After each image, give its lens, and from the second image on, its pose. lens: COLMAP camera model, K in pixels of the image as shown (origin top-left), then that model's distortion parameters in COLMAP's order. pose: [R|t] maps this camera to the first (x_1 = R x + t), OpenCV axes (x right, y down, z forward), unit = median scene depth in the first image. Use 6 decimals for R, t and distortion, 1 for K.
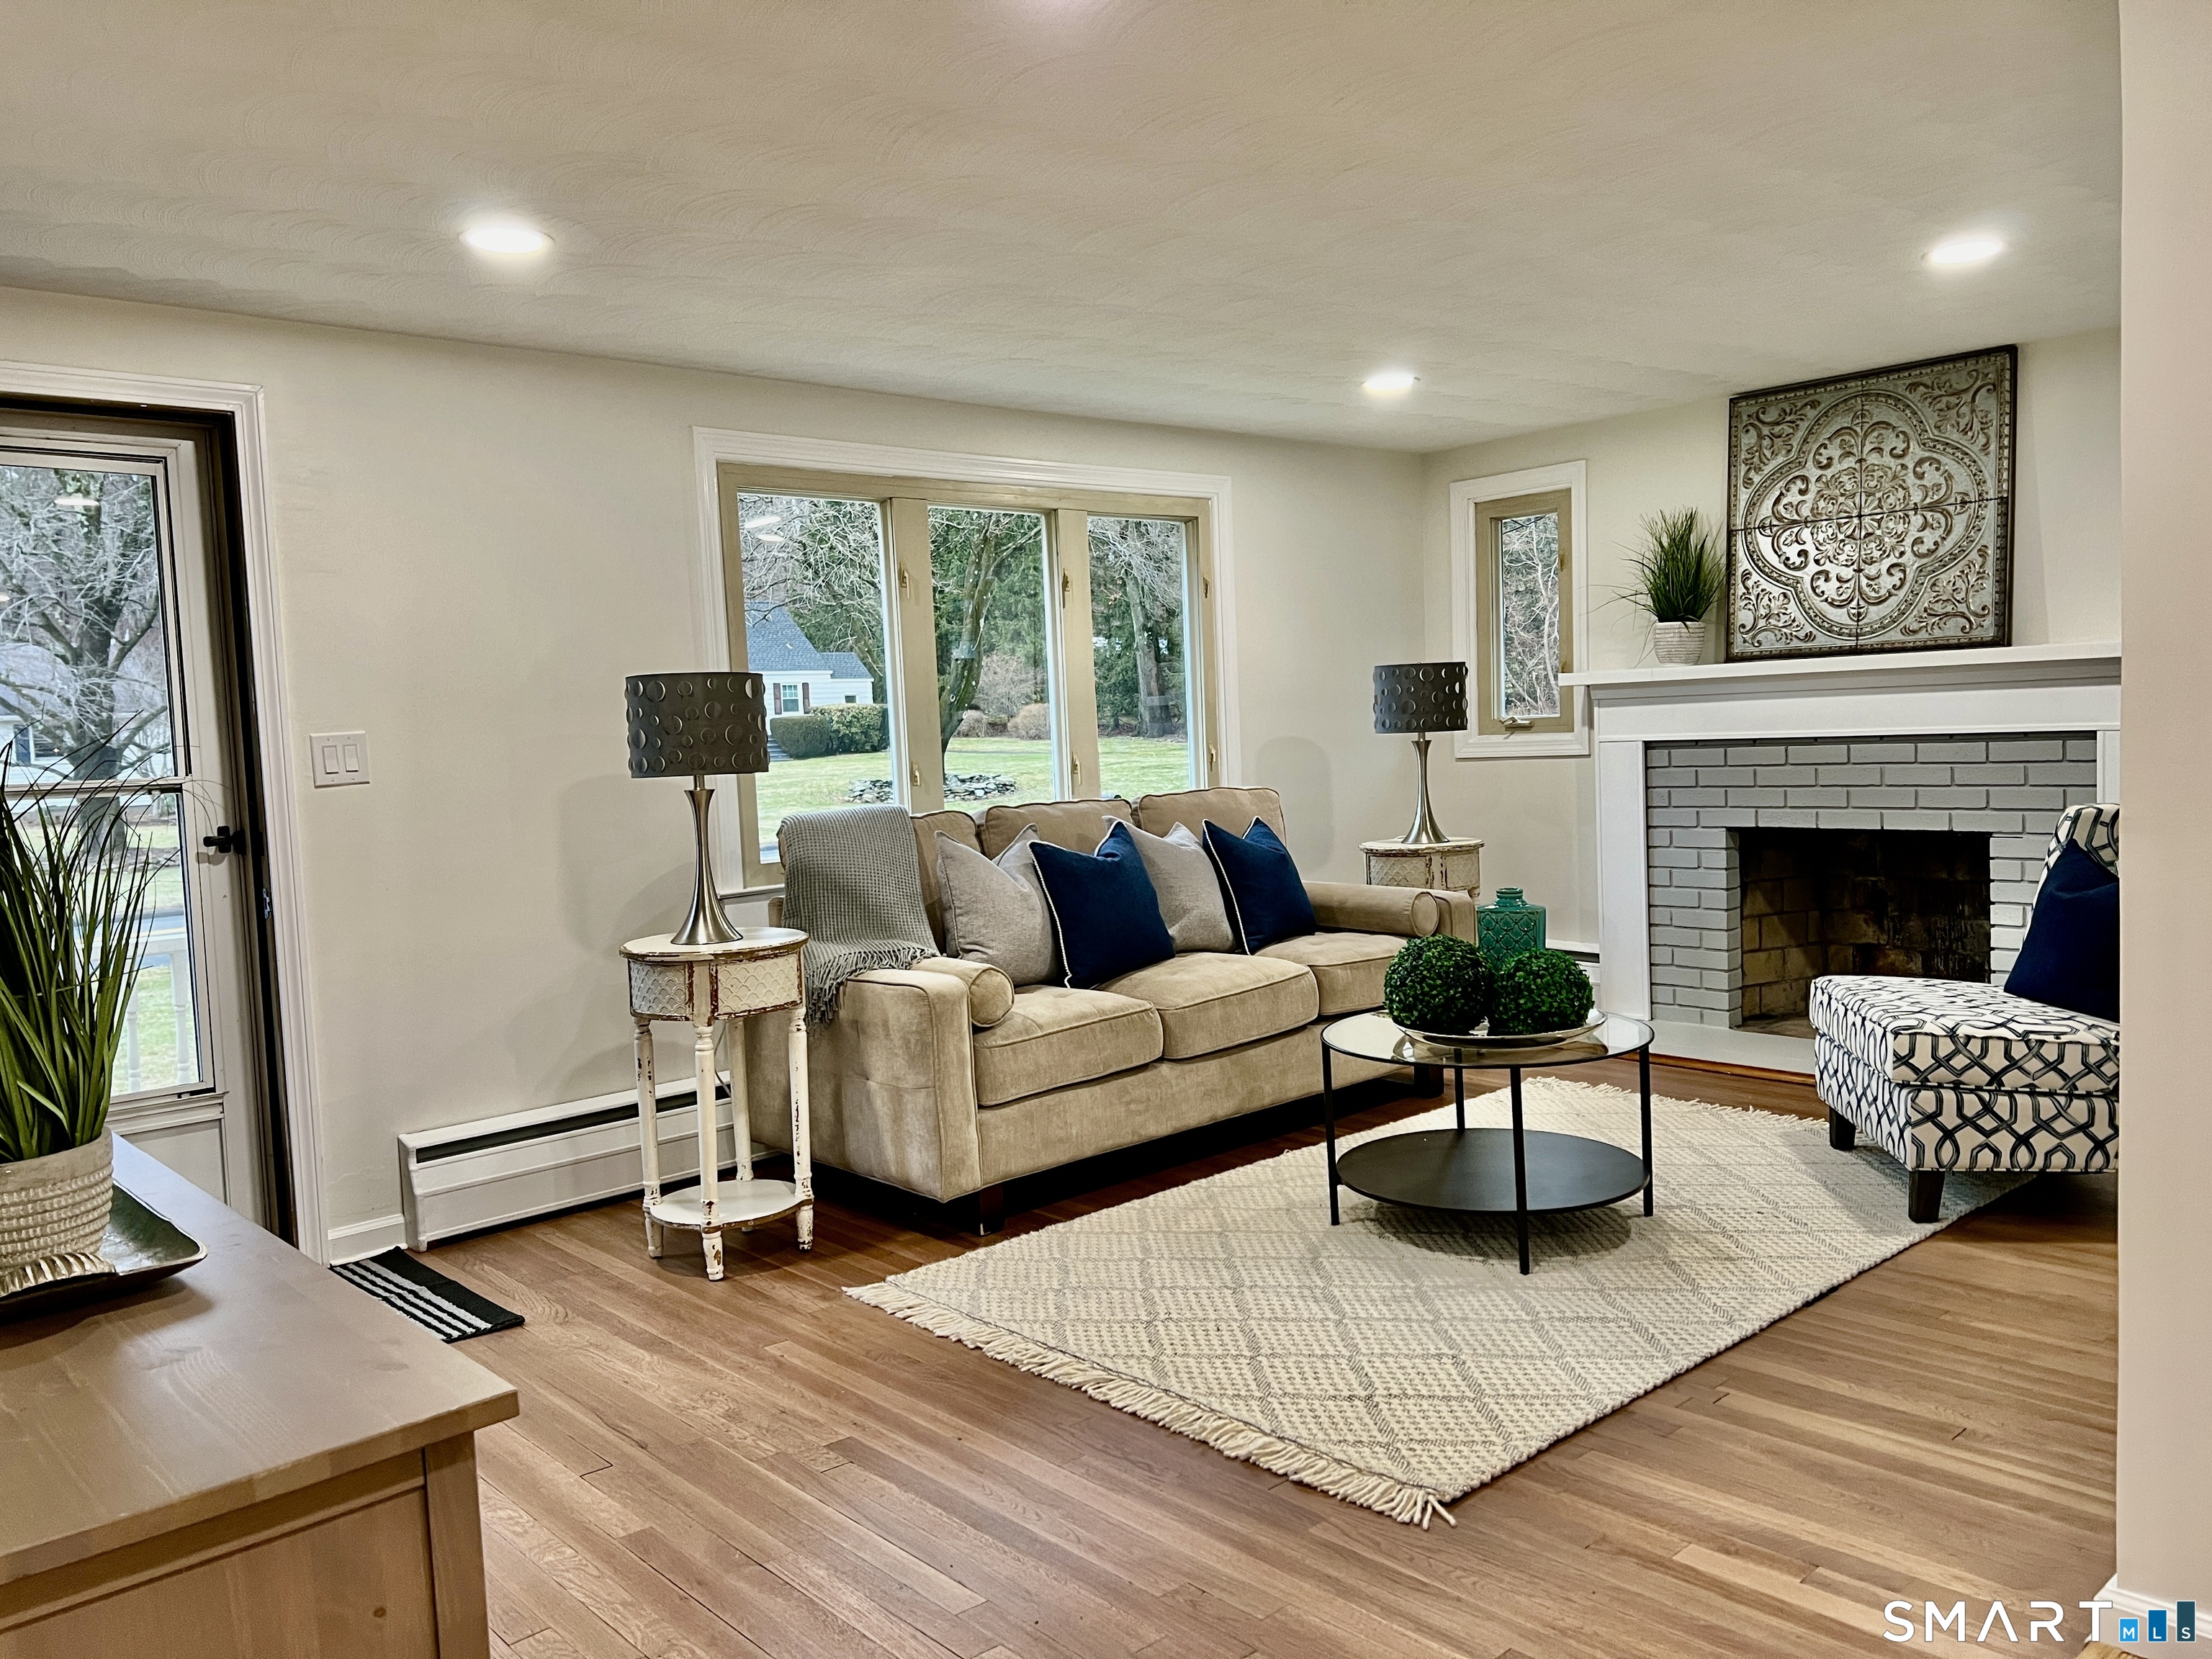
lens RADIAL K [[1677.3, 0, 1128.9], [0, 1677.3, 830.7], [0, 0, 1]] dist [0.061304, -0.062007]
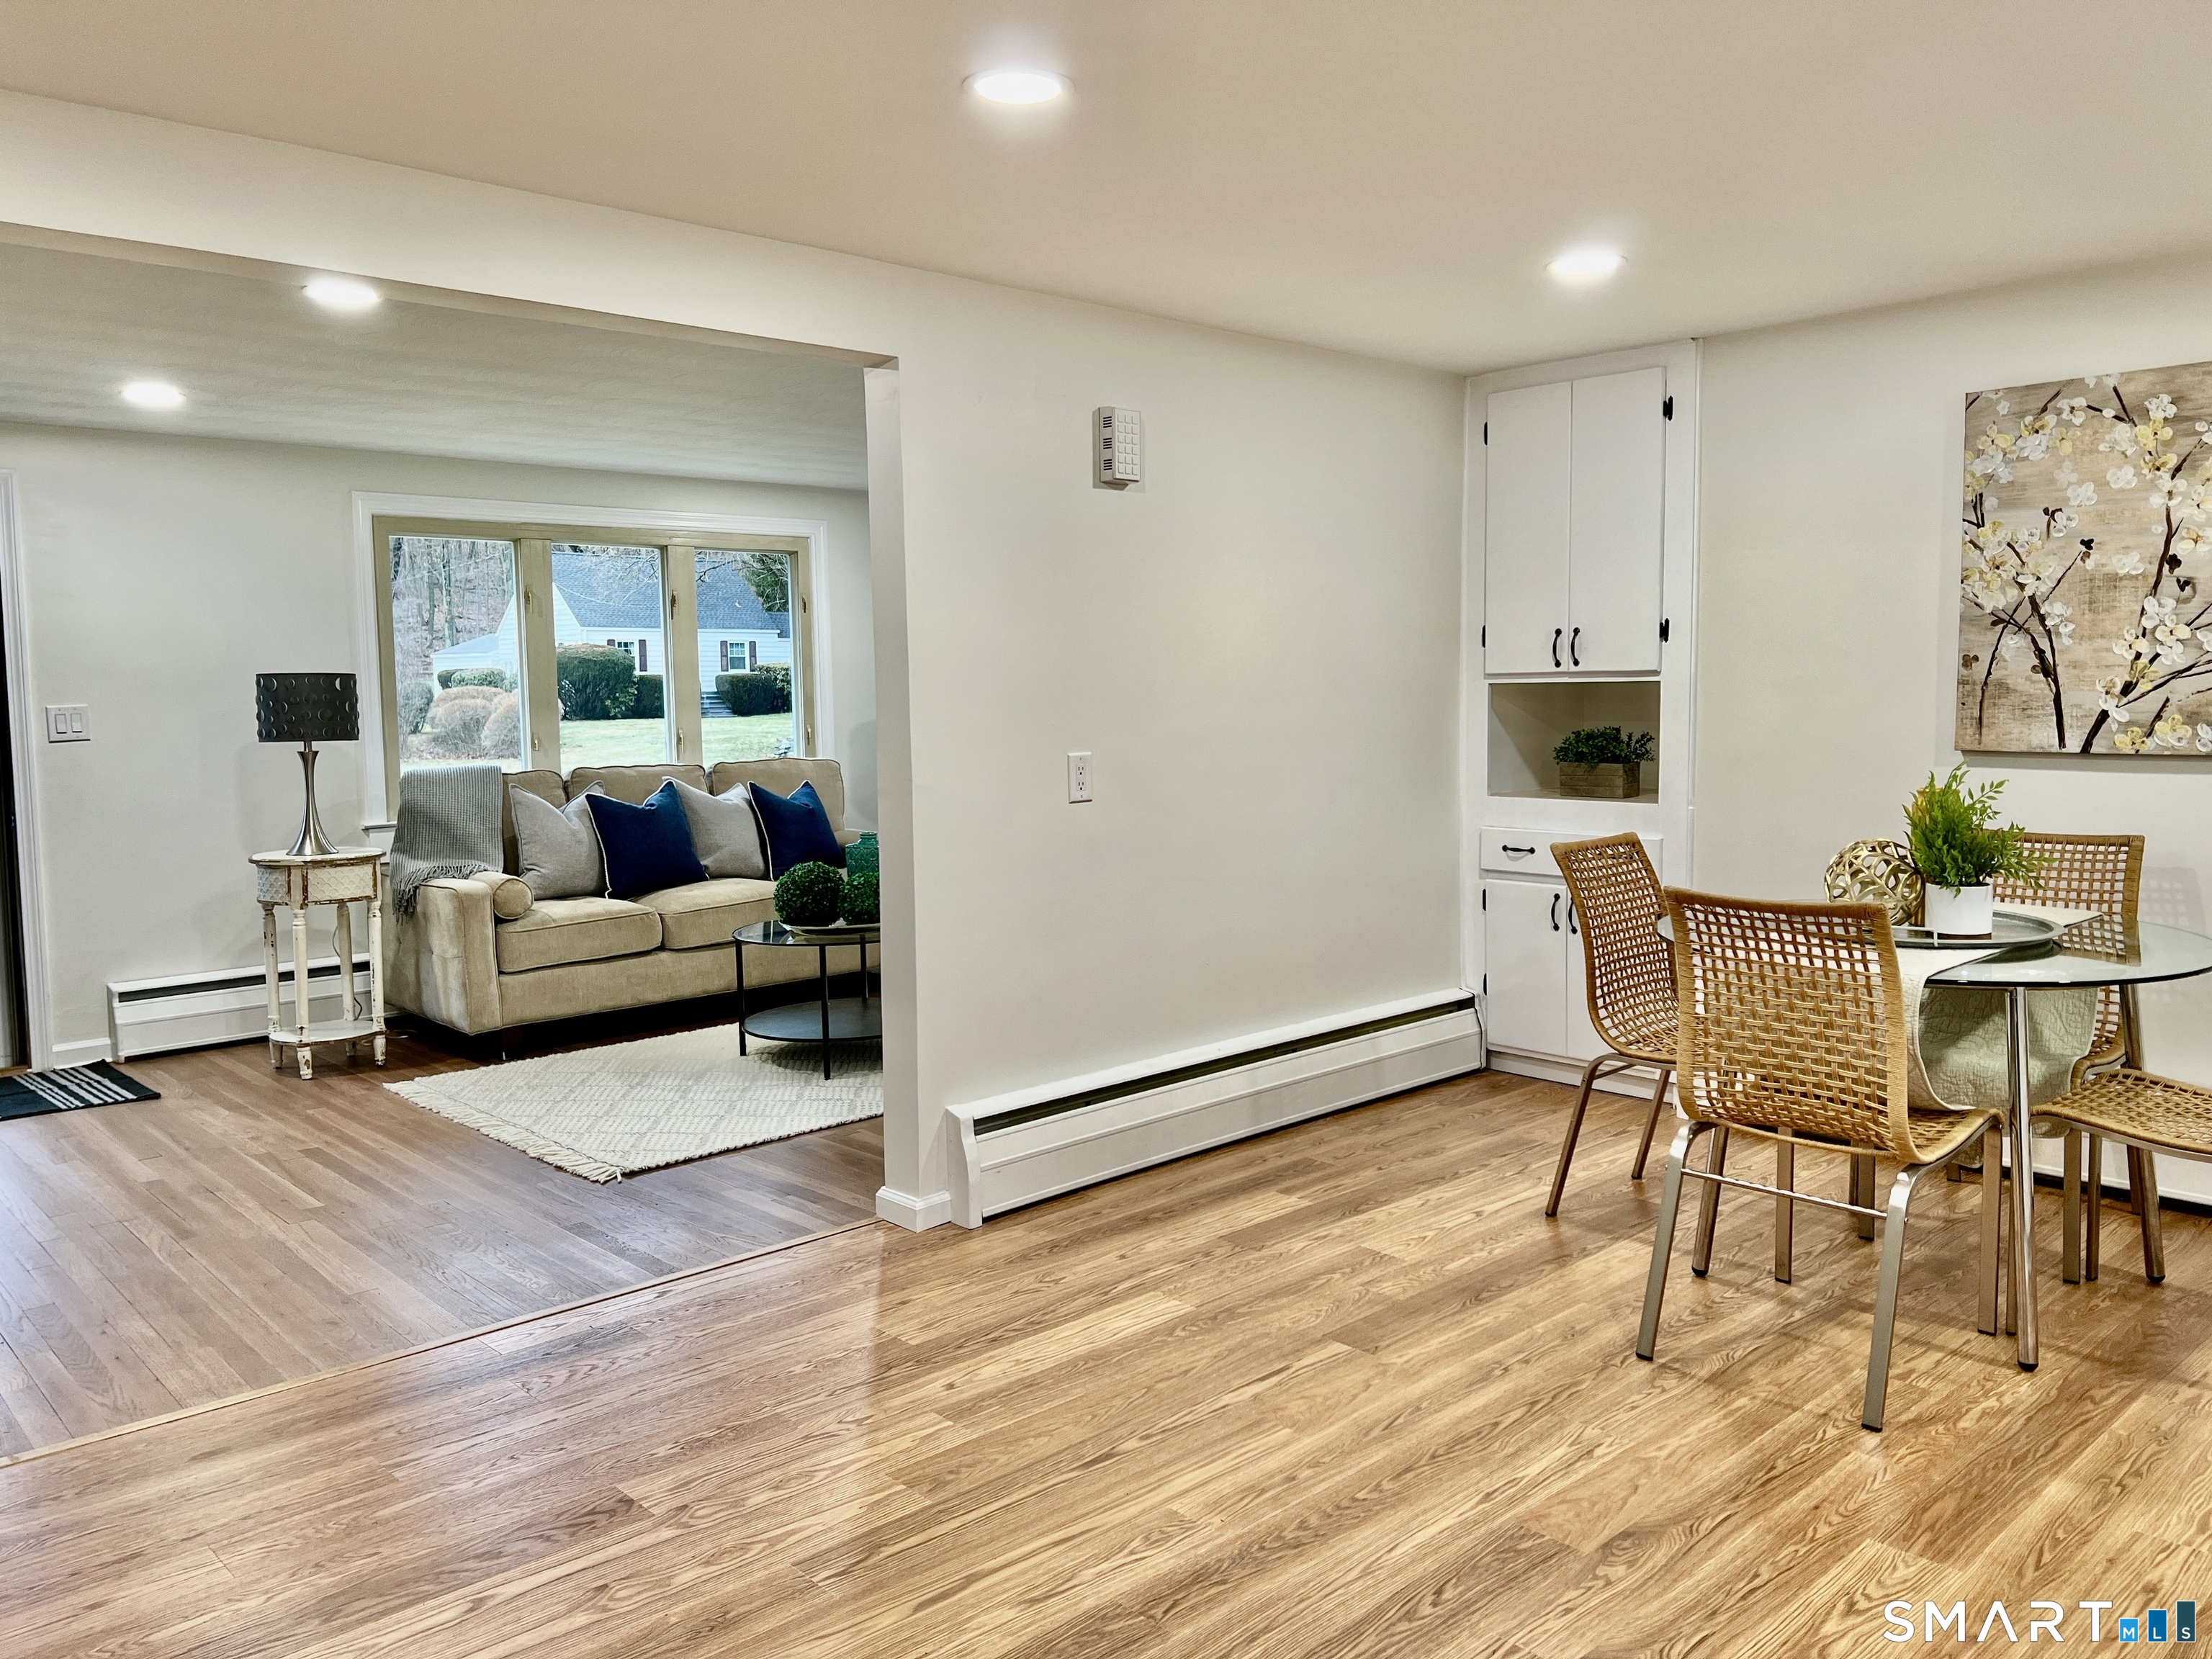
lens RADIAL K [[1677.3, 0, 1132.8], [0, 1677.3, 814.2], [0, 0, 1]] dist [0.061304, -0.062007]
pose [[0.999463, 0.027763, 0.017398, 0.424927], [-0.027949, 0.999554, 0.010549, -0.004849], [-0.017097, -0.011030, 0.999793, -0.477521]]
